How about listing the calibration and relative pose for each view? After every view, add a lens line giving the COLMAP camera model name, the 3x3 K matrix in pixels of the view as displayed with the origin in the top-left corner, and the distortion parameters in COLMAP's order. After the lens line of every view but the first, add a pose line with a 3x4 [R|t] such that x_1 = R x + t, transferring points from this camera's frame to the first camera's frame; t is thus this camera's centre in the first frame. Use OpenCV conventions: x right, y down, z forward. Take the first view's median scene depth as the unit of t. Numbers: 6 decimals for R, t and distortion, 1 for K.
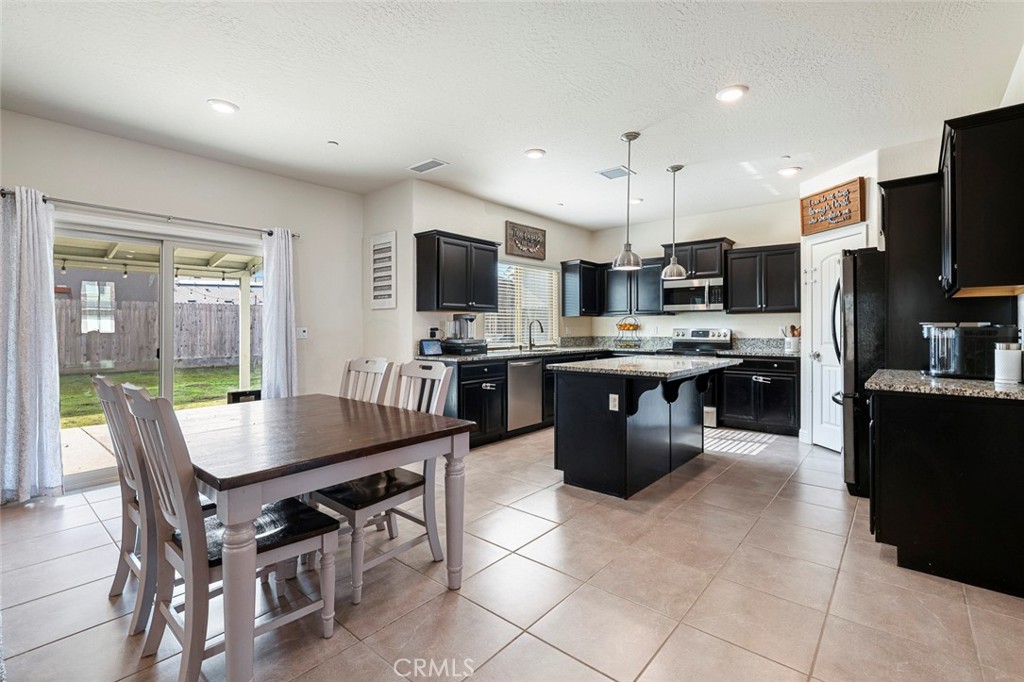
lens RADIAL K [[504.8, 0, 512.0], [0, 504.8, 341.0], [0, 0, 1]] dist [0.001571, 0.000168]
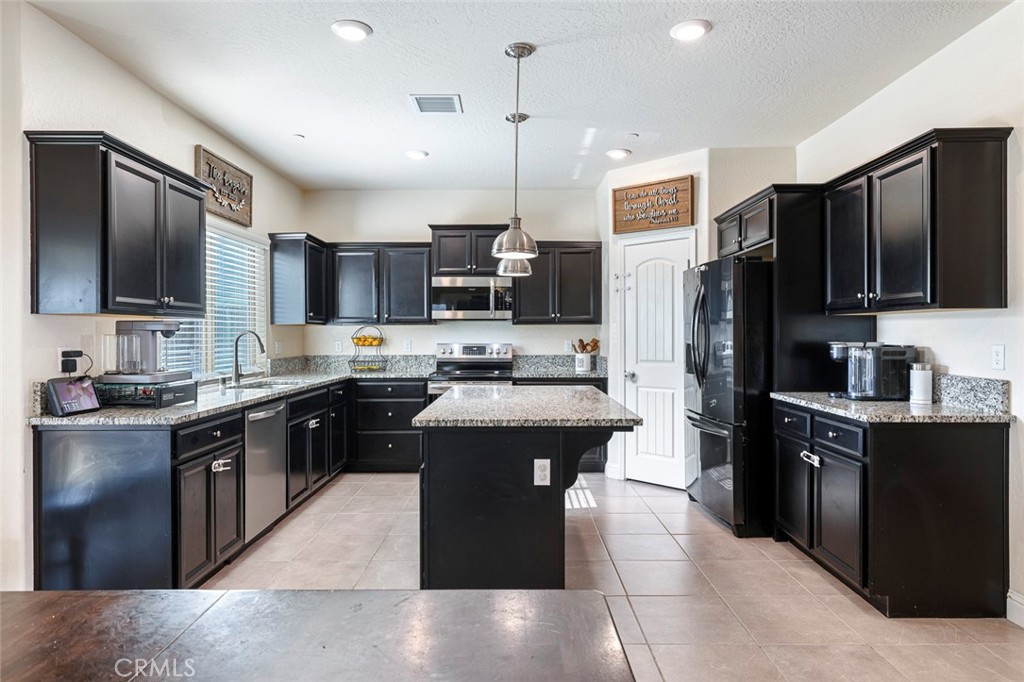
lens RADIAL K [[624.2, 0, 509.0], [0, 624.2, 349.3], [0, 0, 1]] dist [-0.001709, -0.001559]
pose [[0.740588, -0.017400, 0.671734, -0.239257], [0.017470, 0.999825, 0.006637, -0.024235], [-0.671732, 0.006820, 0.740763, 0.328522]]
